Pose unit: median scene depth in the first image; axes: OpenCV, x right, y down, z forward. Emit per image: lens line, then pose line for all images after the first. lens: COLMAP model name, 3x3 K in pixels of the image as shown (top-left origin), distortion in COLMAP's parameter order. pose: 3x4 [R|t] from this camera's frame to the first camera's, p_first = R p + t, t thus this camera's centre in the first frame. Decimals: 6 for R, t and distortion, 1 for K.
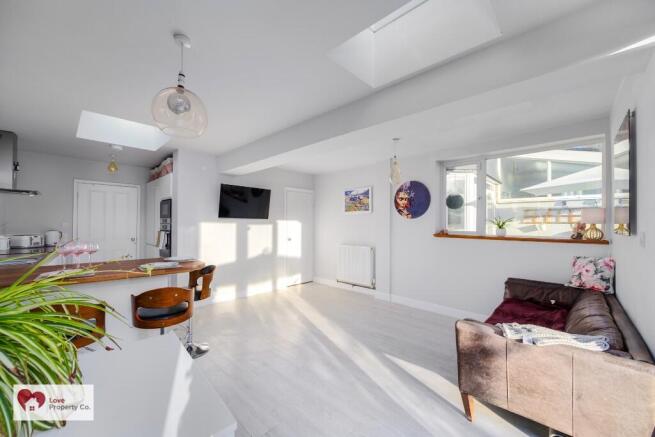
lens RADIAL K [[265.0, 0, 332.5], [0, 265.0, 220.6], [0, 0, 1]] dist [-0.001864, -0.000637]
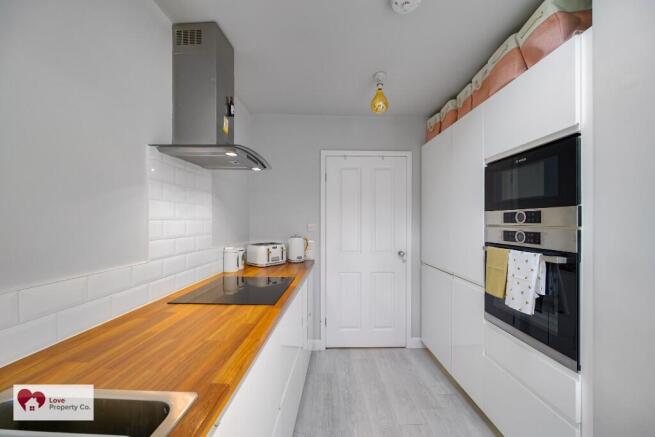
lens RADIAL K [[267.1, 0, 330.8], [0, 267.1, 219.0], [0, 0, 1]] dist [0.000742, 0.000004]
pose [[0.724009, -0.009775, -0.689721, -0.576571], [0.013393, 0.999910, -0.000112, -0.000837], [0.689661, -0.009156, 0.724075, 0.607911]]
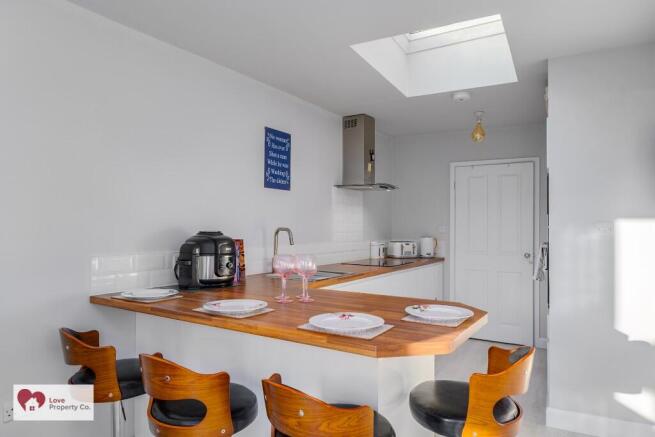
lens RADIAL K [[430.3, 0, 331.4], [0, 430.3, 223.0], [0, 0, 1]] dist [0.040107, -0.000276]
pose [[0.298425, -0.013879, -0.954332, 0.006772], [0.014615, 0.999843, -0.009971, 0.008014], [0.954321, -0.010972, 0.298581, 0.385446]]
